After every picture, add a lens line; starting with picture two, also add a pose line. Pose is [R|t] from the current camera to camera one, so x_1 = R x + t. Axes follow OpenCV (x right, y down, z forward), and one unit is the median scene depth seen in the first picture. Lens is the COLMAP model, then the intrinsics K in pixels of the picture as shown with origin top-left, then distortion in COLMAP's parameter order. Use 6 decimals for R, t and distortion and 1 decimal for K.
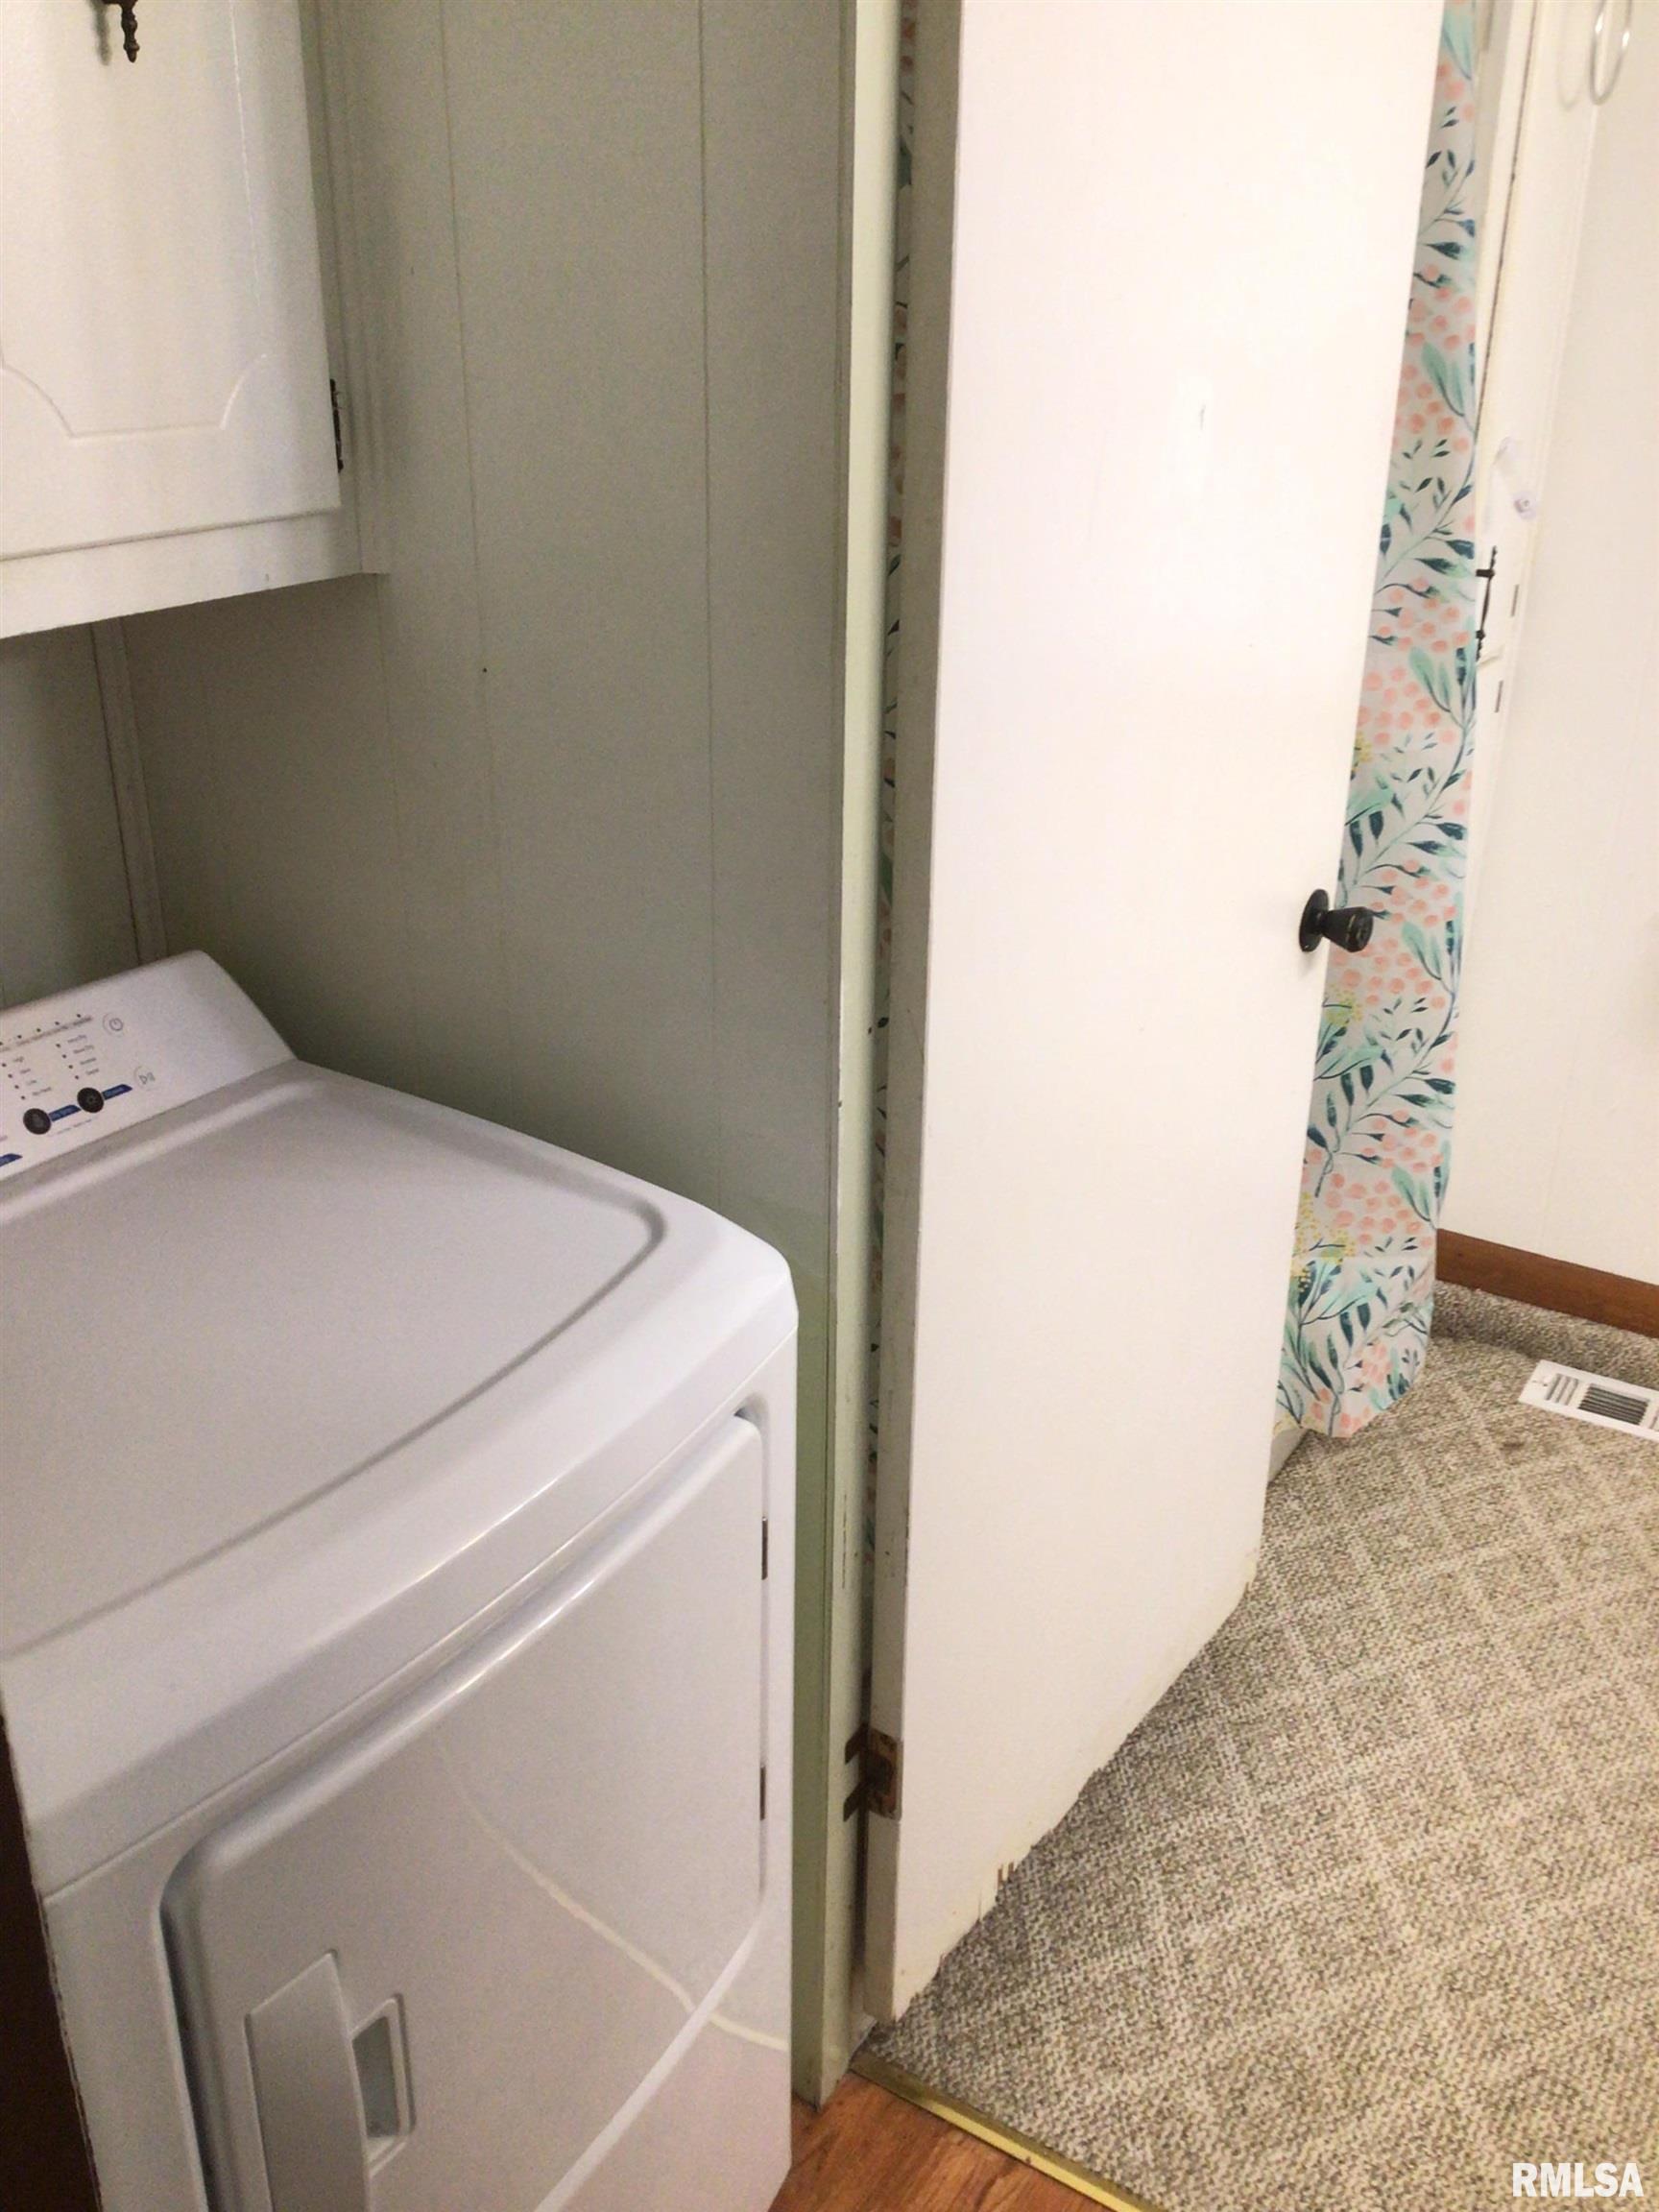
lens RADIAL K [[1970.4, 0, 815.9], [0, 1970.4, 1121.9], [0, 0, 1]] dist [0.018799, -0.057208]
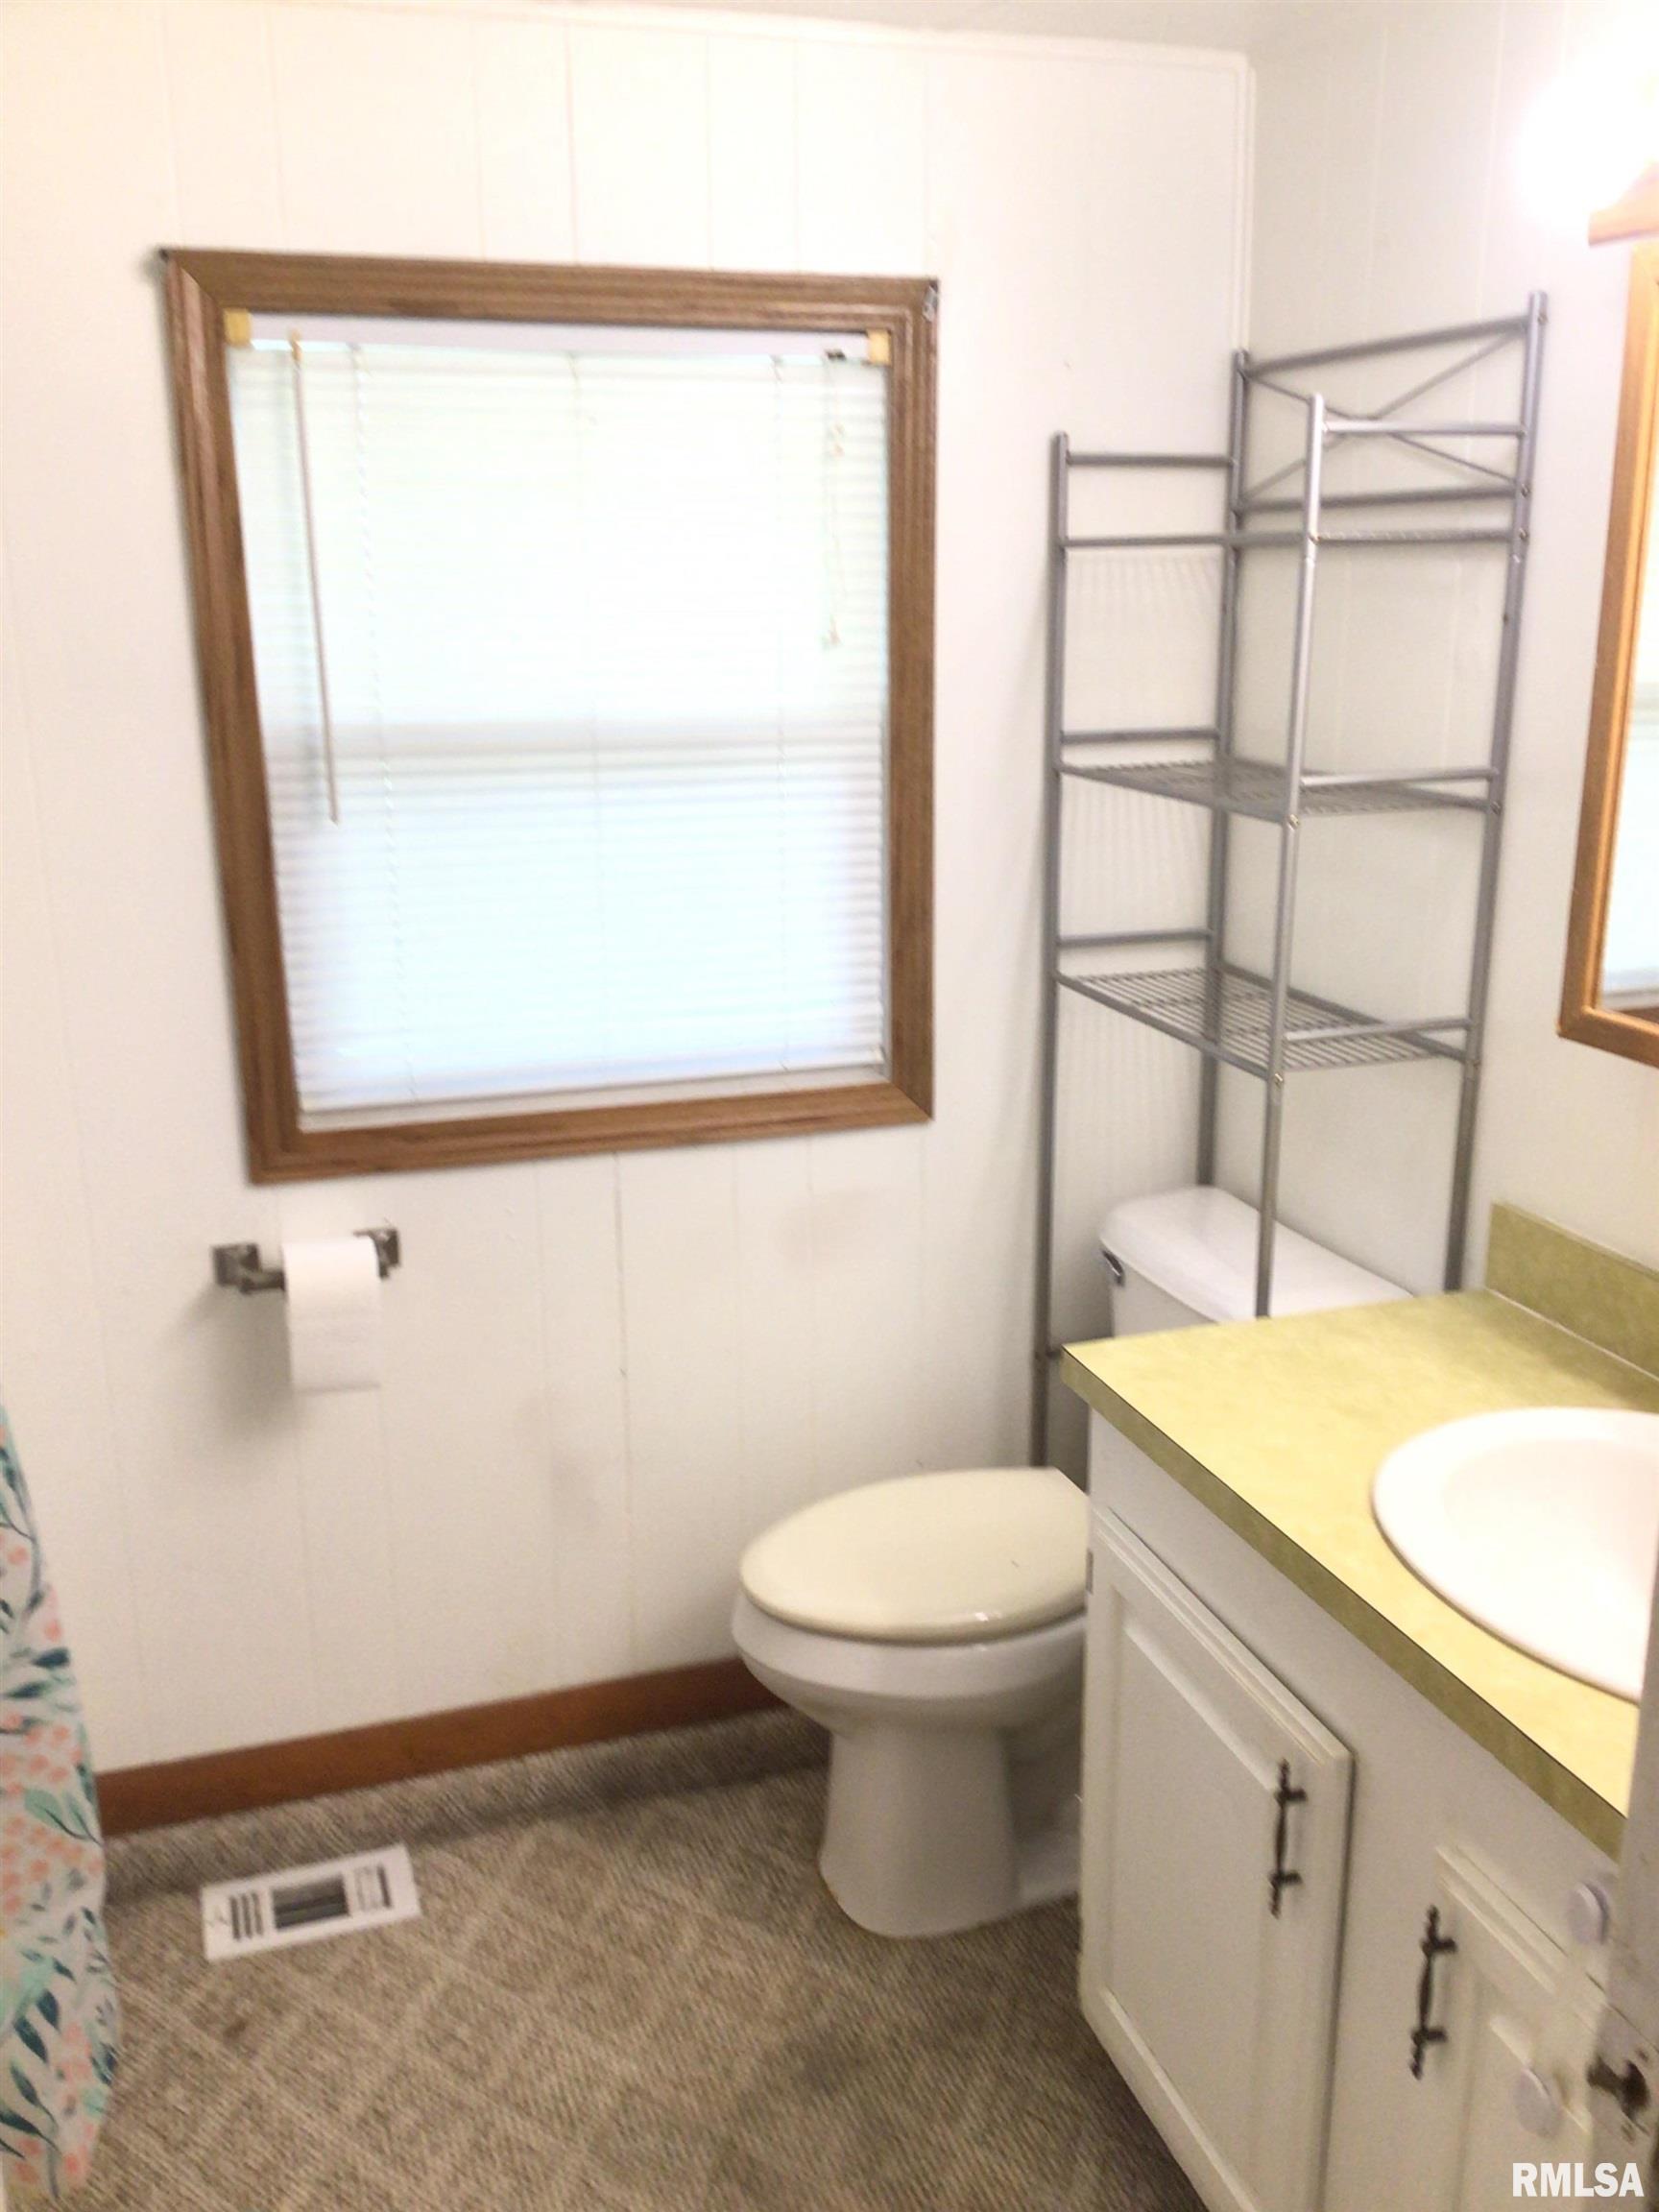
lens RADIAL K [[1970.4, 0, 845.8], [0, 1970.4, 1118.9], [0, 0, 1]] dist [0.018799, -0.057208]
pose [[0.614175, -0.217377, 0.758641, -0.010576], [0.321611, 0.946809, 0.010926, -0.148995], [-0.720663, 0.237277, 0.651417, 0.344817]]
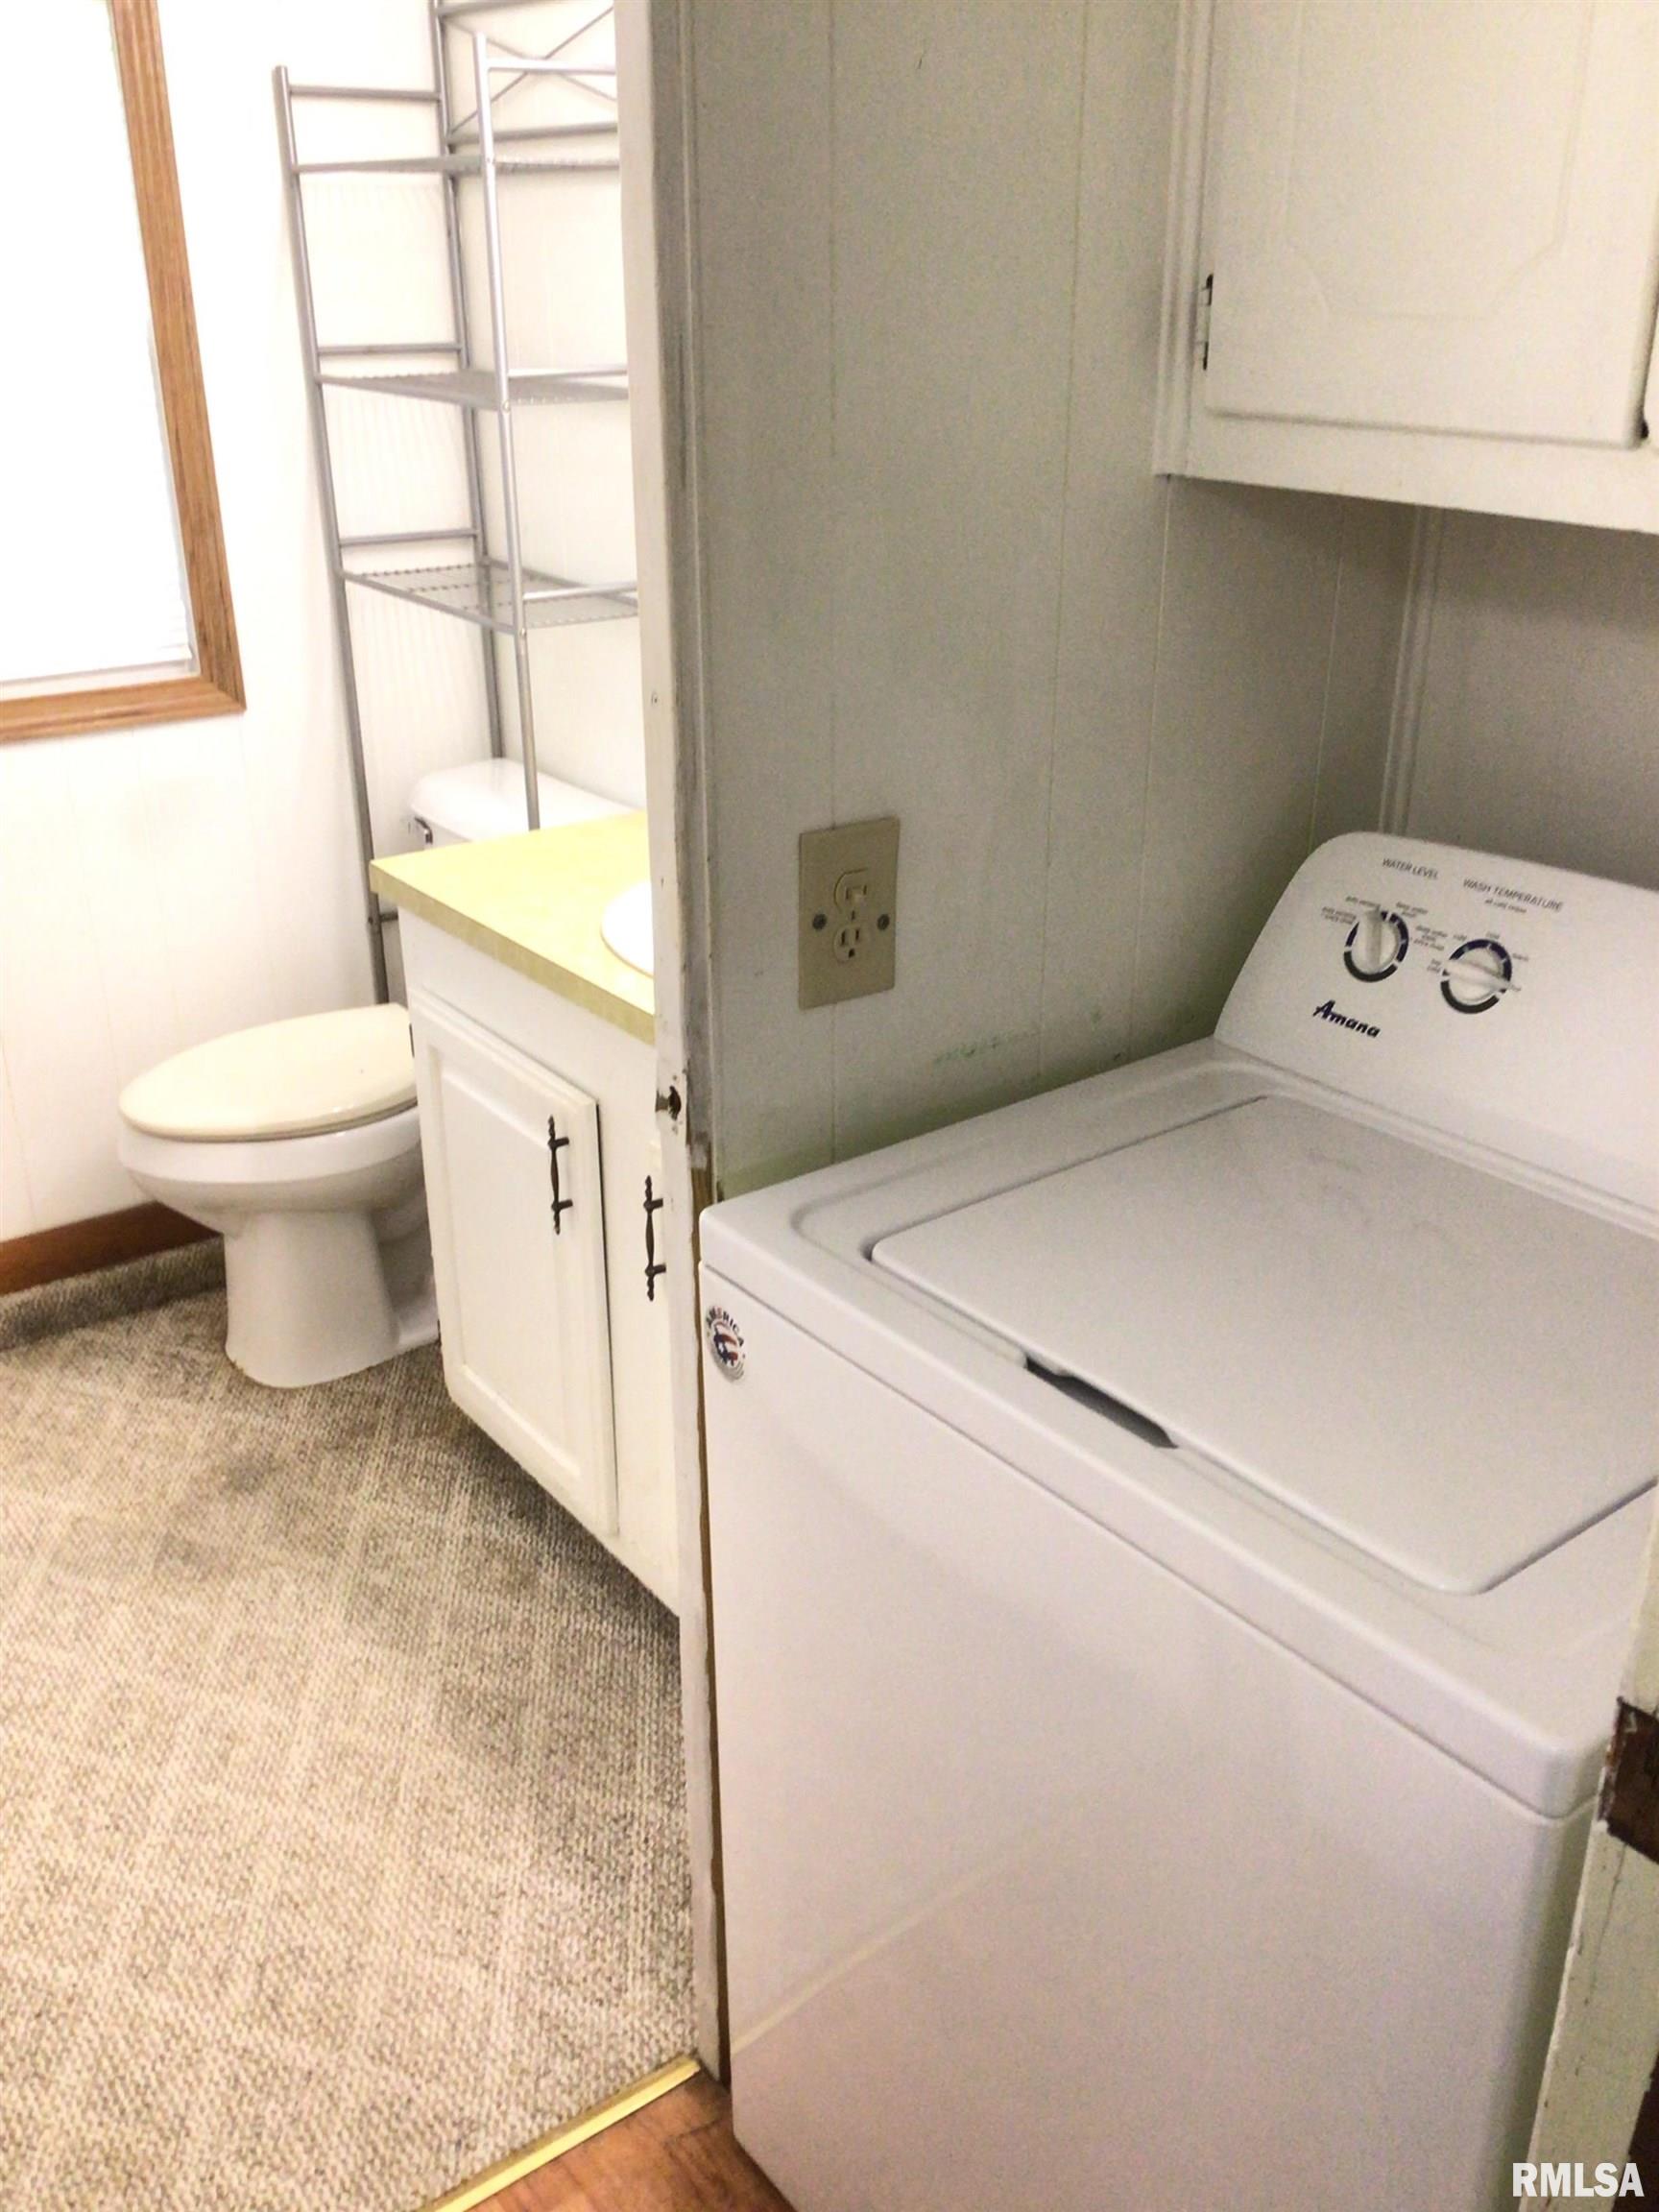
lens RADIAL K [[1970.4, 0, 870.7], [0, 1970.4, 1134.1], [0, 0, 1]] dist [0.018799, -0.057208]
pose [[0.327729, -0.390518, 0.860285, -0.228759], [0.373823, 0.889863, 0.261535, -0.045103], [-0.867669, 0.235881, 0.437618, 0.175319]]
